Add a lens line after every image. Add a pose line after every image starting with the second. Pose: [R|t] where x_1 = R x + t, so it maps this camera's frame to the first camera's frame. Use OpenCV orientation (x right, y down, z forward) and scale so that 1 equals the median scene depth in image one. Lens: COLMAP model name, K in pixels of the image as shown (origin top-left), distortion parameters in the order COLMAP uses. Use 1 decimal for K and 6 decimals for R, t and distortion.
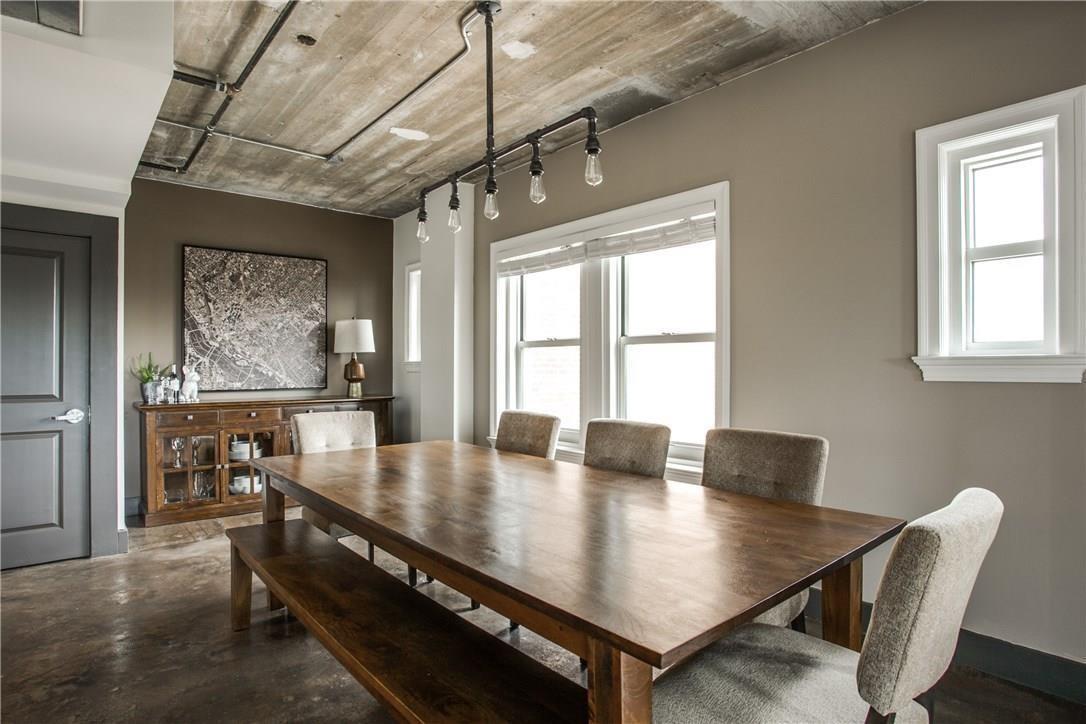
lens RADIAL K [[577.6, 0, 534.5], [0, 577.6, 367.7], [0, 0, 1]] dist [-0.056477, 0.019325]
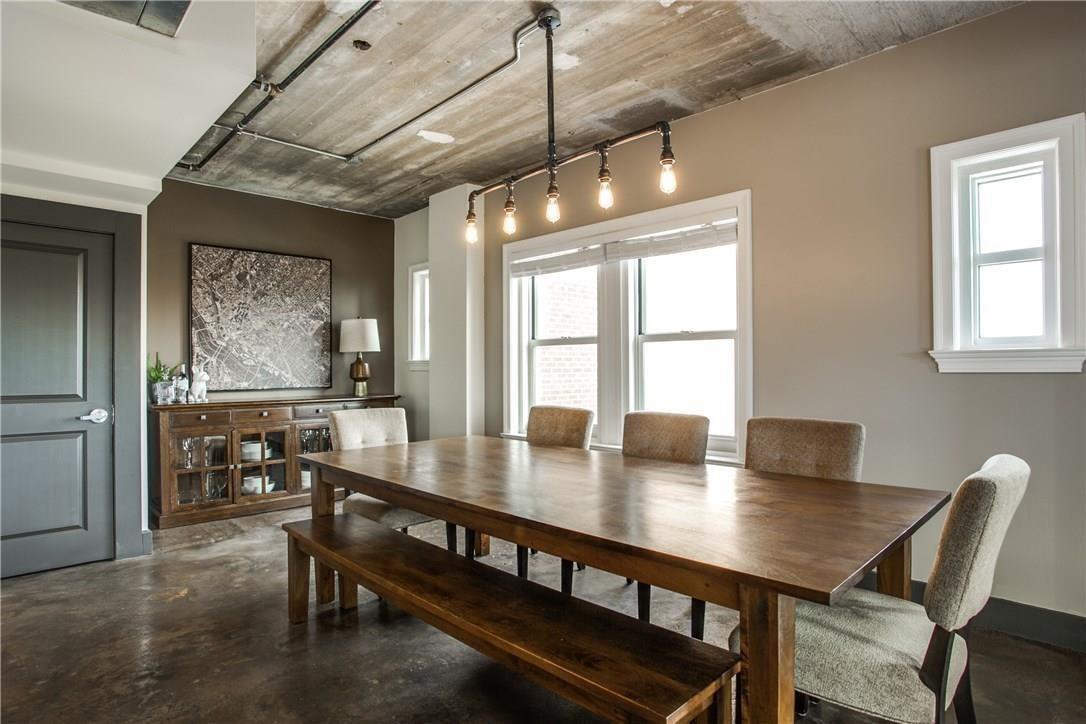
lens RADIAL K [[577.6, 0, 535.9], [0, 577.6, 367.0], [0, 0, 1]] dist [-0.056477, 0.019325]
pose [[0.997467, -0.005468, 0.070917, -0.131981], [0.005690, 0.999980, -0.002923, 0.008265], [-0.070899, 0.003319, 0.997478, -0.038843]]
